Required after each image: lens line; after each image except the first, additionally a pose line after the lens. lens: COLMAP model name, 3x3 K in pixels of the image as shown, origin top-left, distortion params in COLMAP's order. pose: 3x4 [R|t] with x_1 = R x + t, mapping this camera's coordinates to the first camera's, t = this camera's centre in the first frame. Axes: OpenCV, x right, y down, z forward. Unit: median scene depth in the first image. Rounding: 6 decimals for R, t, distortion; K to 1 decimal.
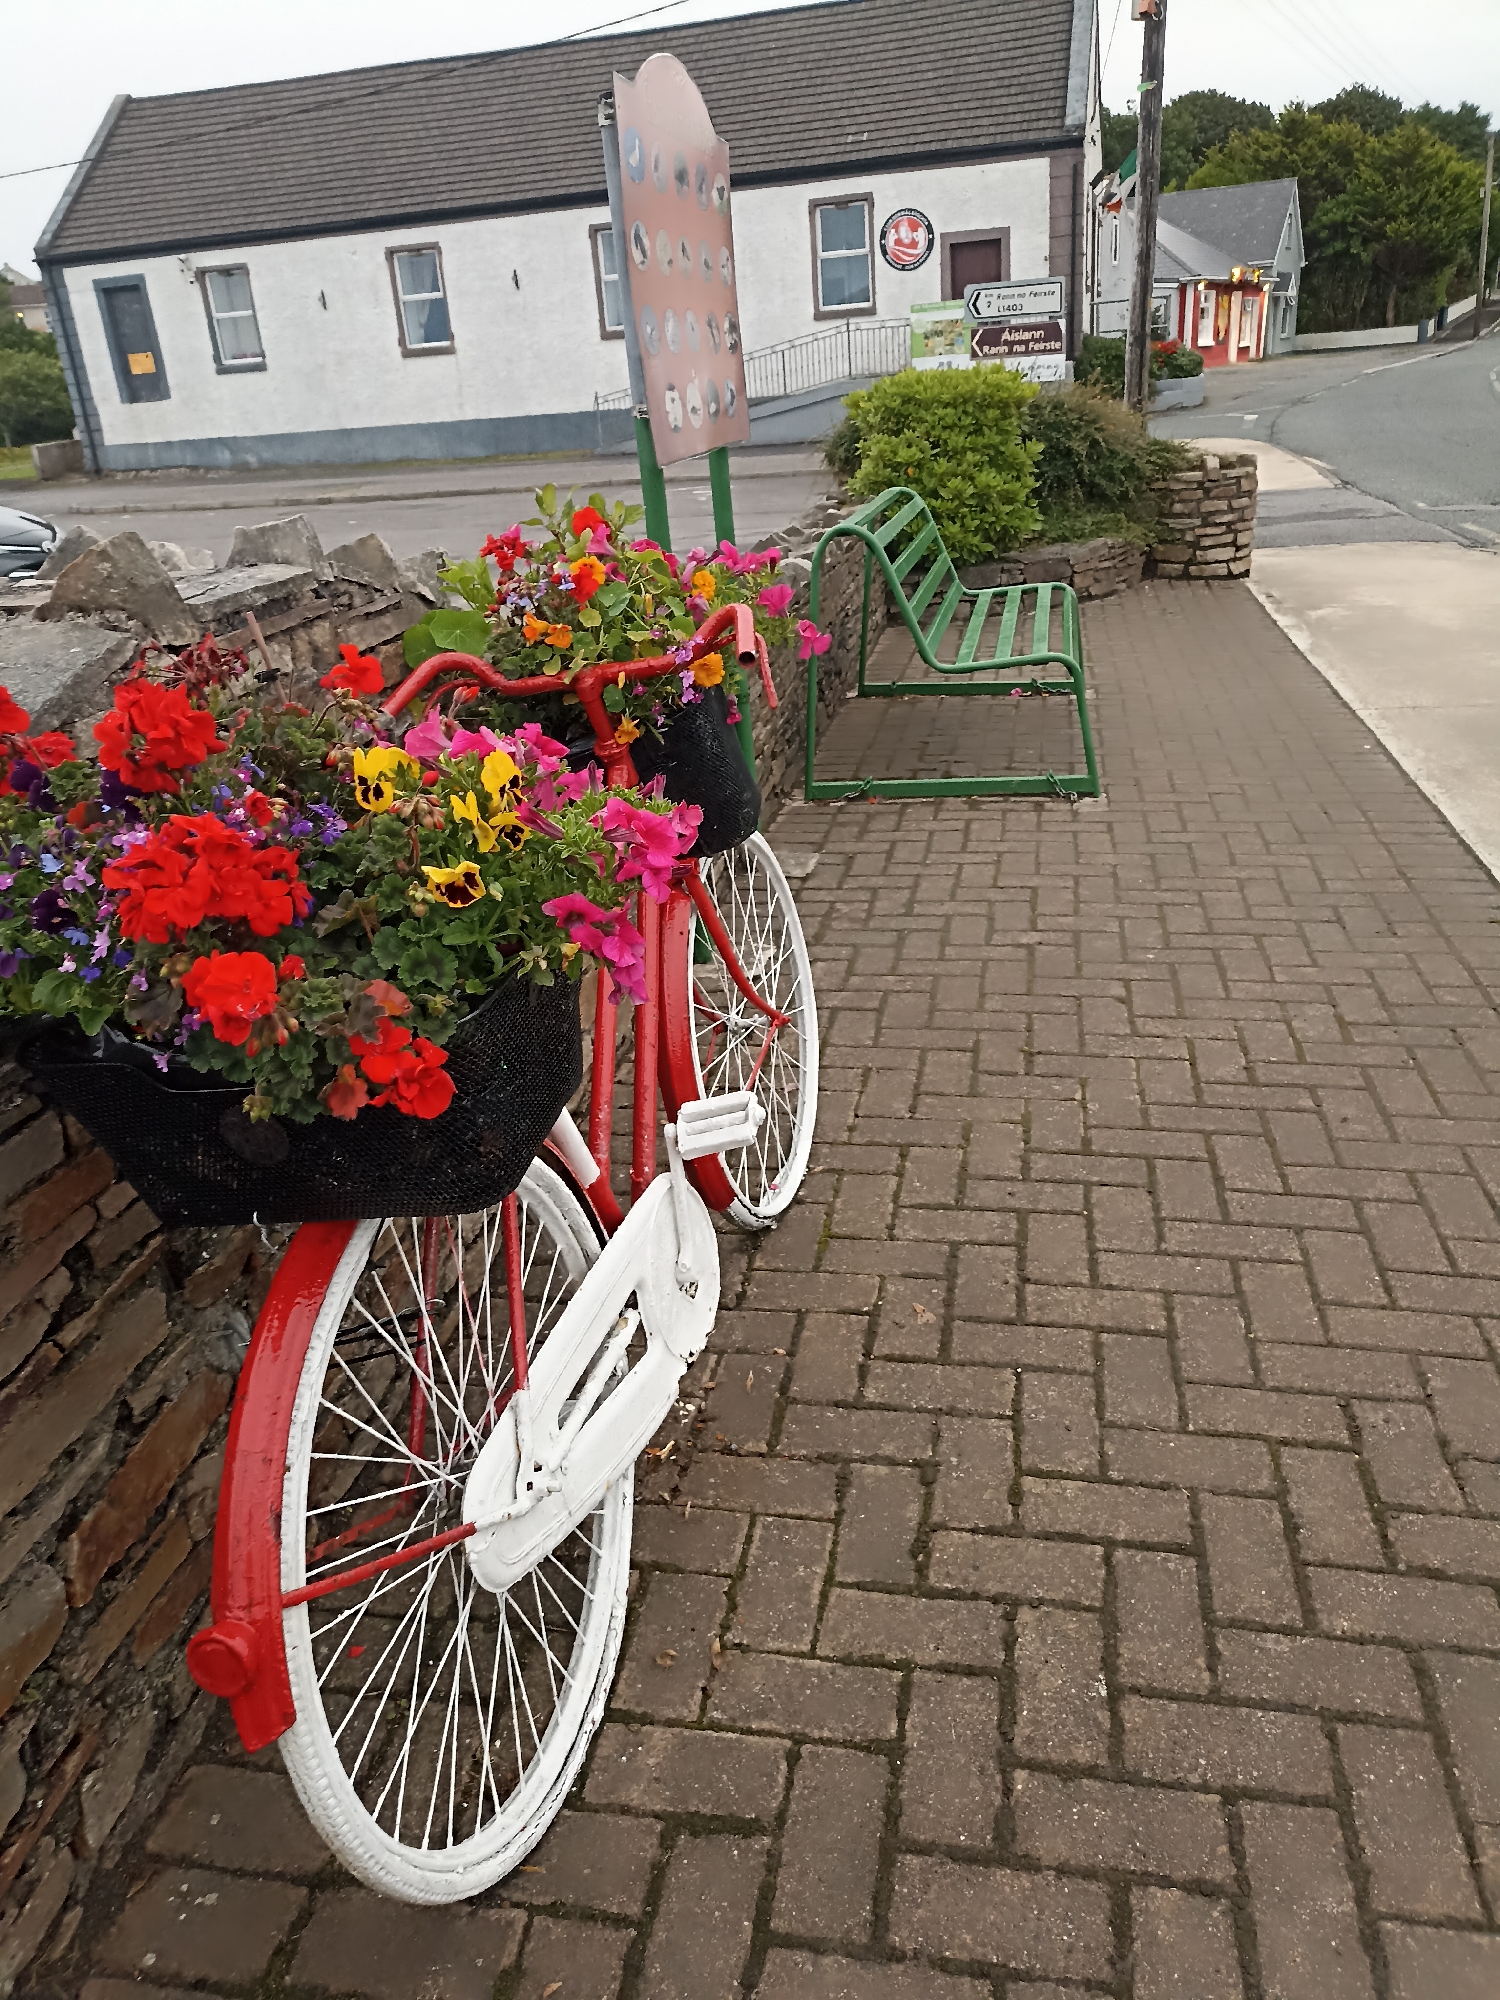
lens RADIAL K [[1422.7, 0, 750.0], [0, 1422.7, 1000.0], [0, 0, 1]] dist [0.013787, -0.024350]
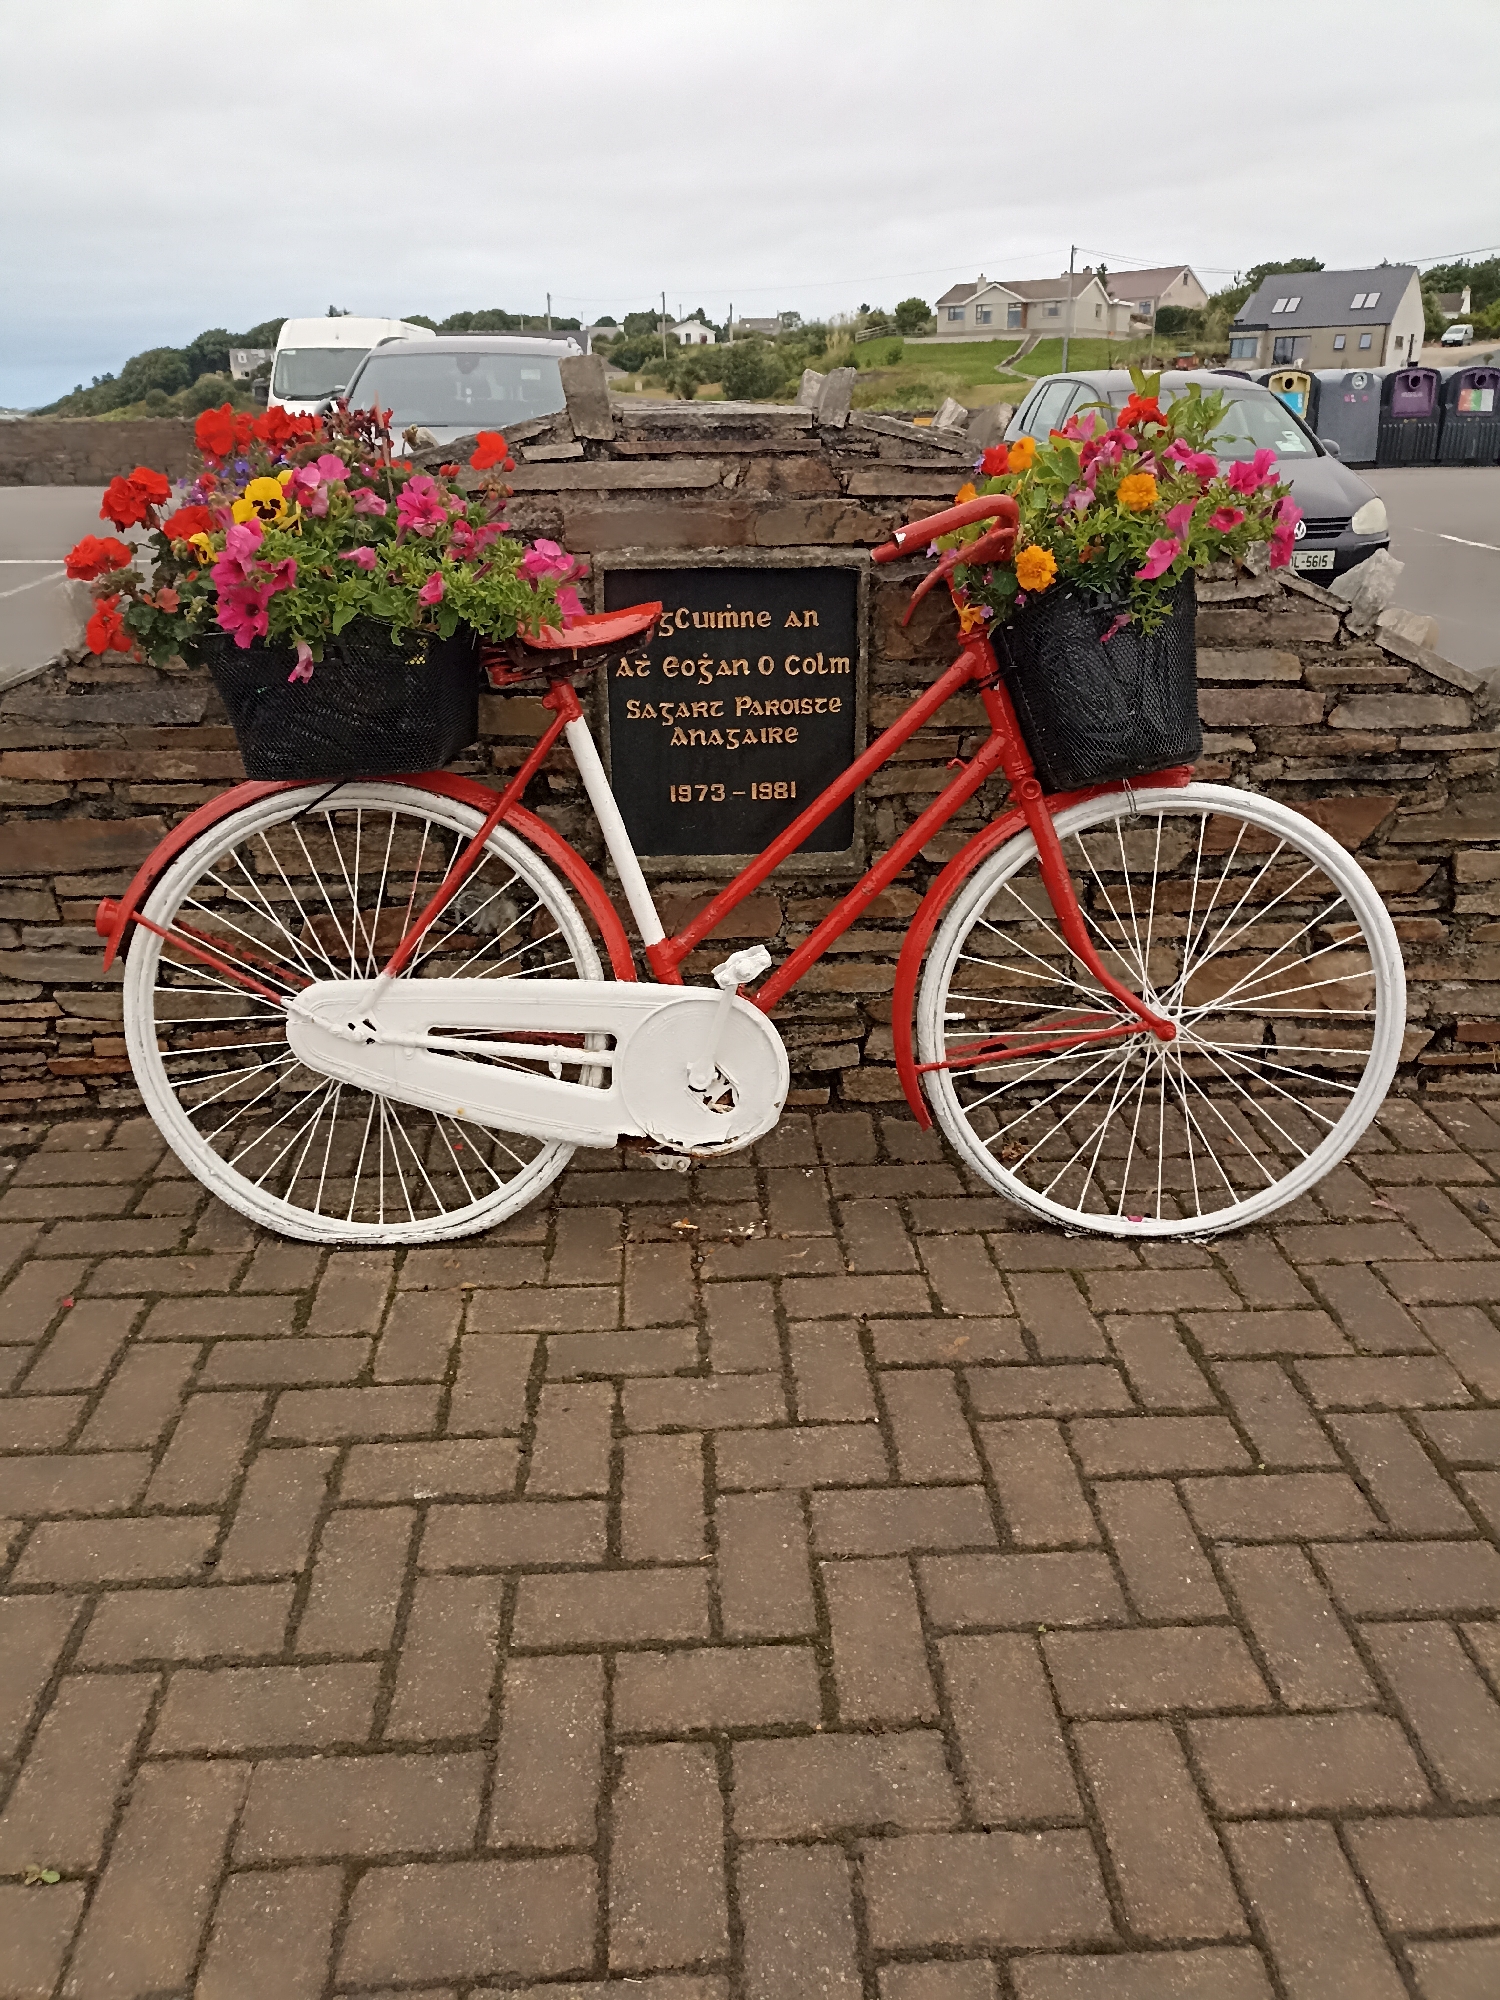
lens RADIAL K [[1414.9, 0, 750.0], [0, 1414.9, 1000.0], [0, 0, 1]] dist [-0.009767, -0.006891]
pose [[0.275549, 0.448097, -0.850460, 0.978369], [-0.401195, 0.857582, 0.321863, -0.258280], [0.873565, 0.252511, 0.416080, 0.630375]]
